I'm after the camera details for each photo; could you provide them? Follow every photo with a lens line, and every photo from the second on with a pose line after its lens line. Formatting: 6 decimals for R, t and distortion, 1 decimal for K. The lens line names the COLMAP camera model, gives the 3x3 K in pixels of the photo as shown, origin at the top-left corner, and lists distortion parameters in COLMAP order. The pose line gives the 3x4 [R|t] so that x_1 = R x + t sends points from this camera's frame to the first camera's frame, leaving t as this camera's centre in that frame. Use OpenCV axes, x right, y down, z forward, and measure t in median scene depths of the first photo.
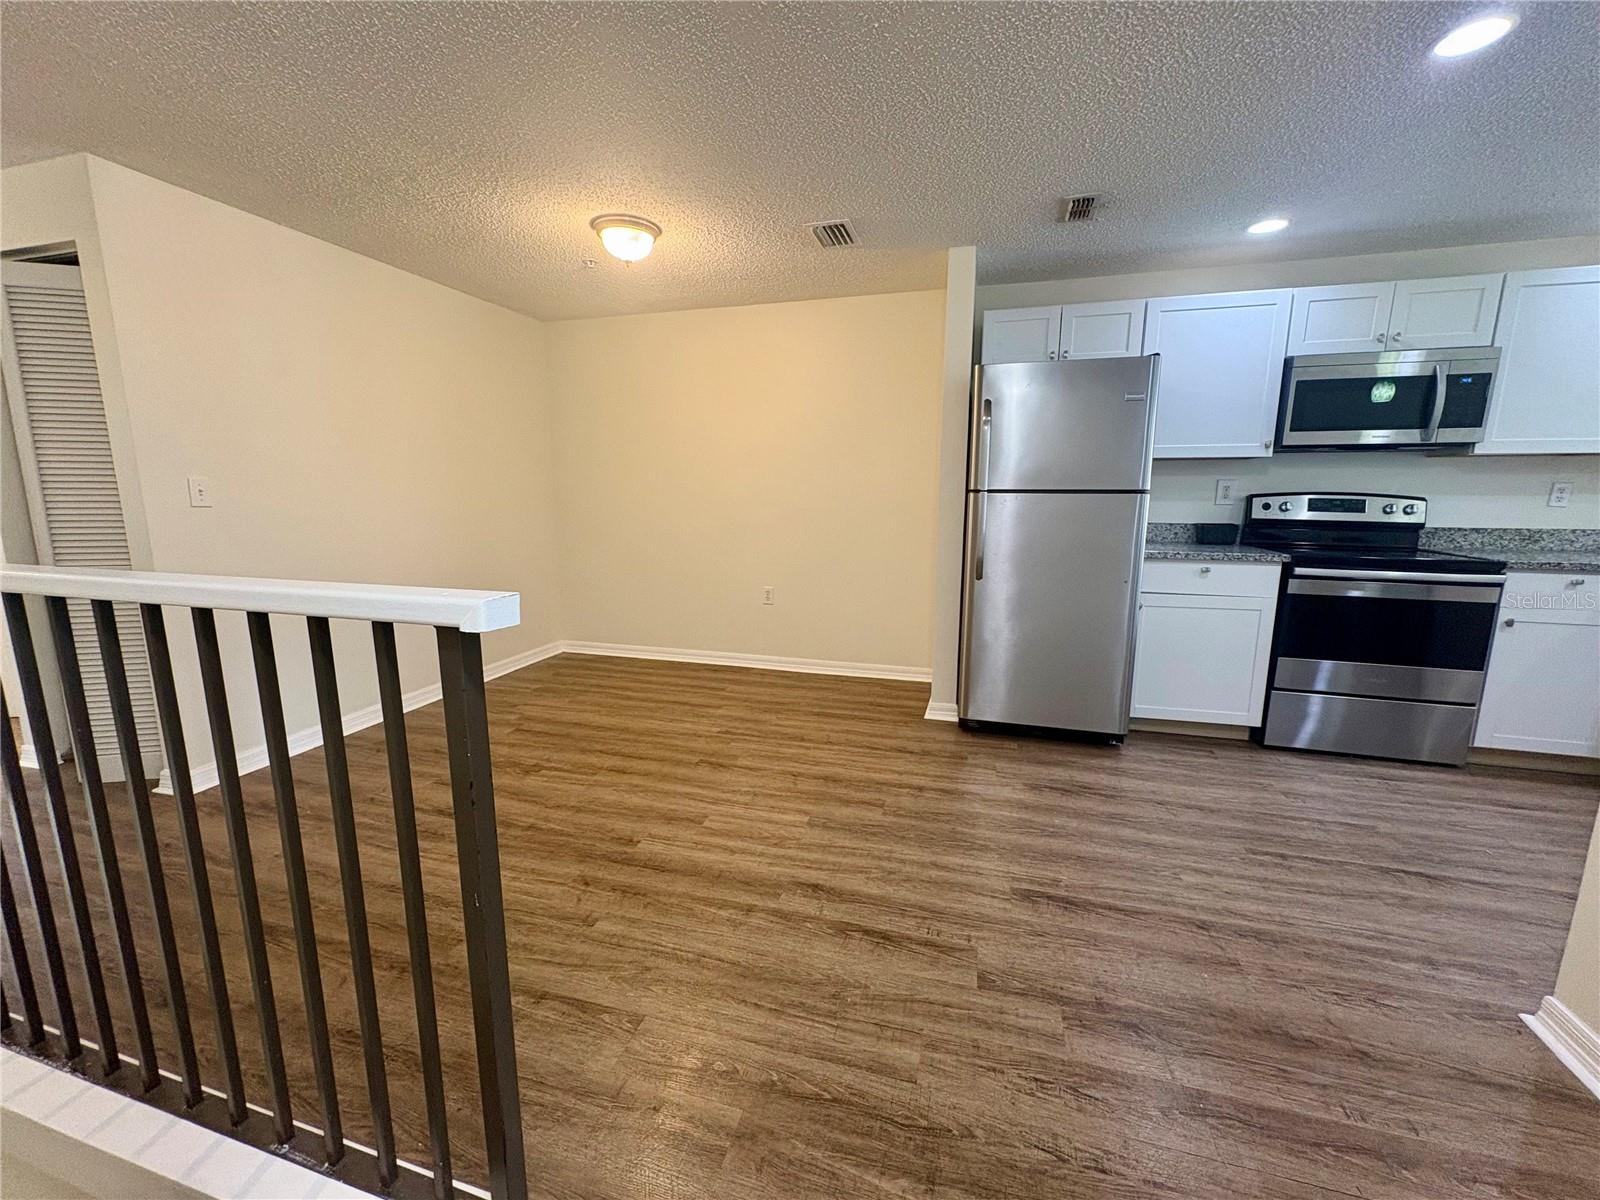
lens RADIAL K [[634.8, 0, 802.6], [0, 634.8, 603.8], [0, 0, 1]] dist [-0.000236, 0.000164]
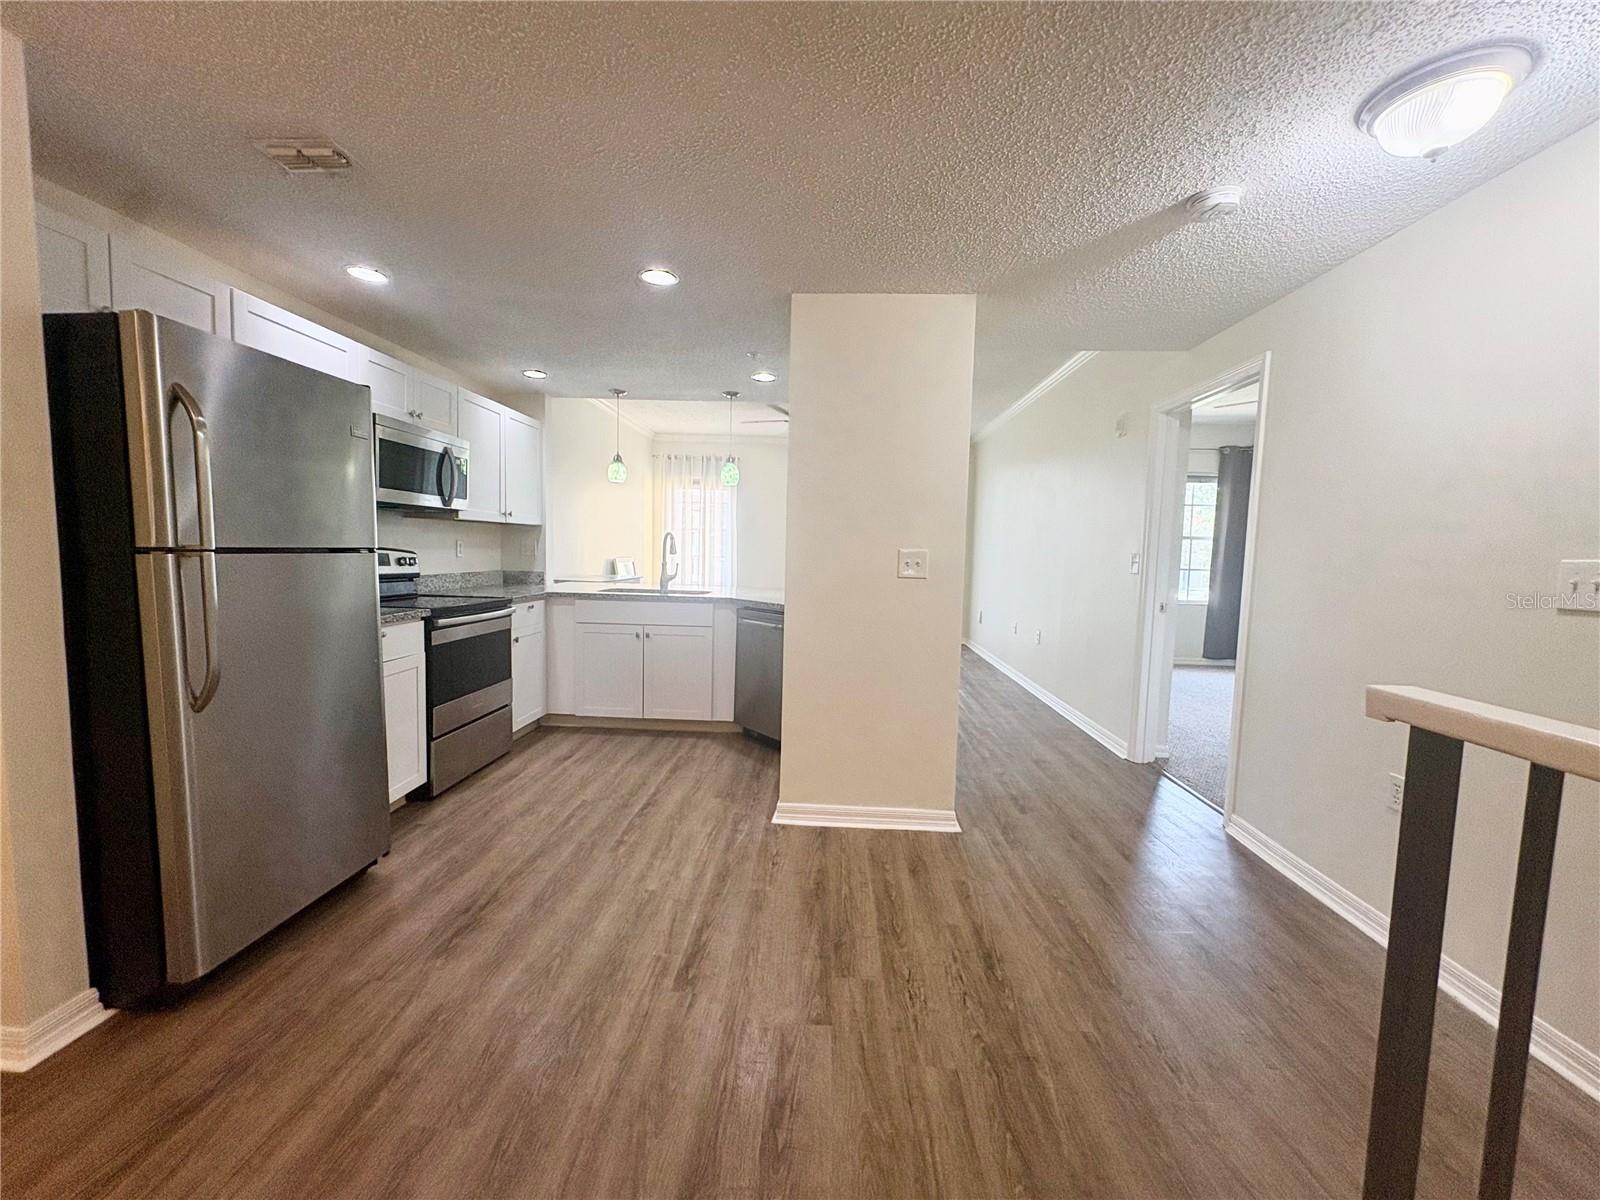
lens RADIAL K [[634.8, 0, 799.4], [0, 634.8, 598.1], [0, 0, 1]] dist [-0.000236, 0.000164]
pose [[-0.227821, -0.082240, 0.970224, -0.424718], [0.144952, 0.982459, 0.117314, -0.144743], [-0.962853, 0.167362, -0.211904, 0.714556]]
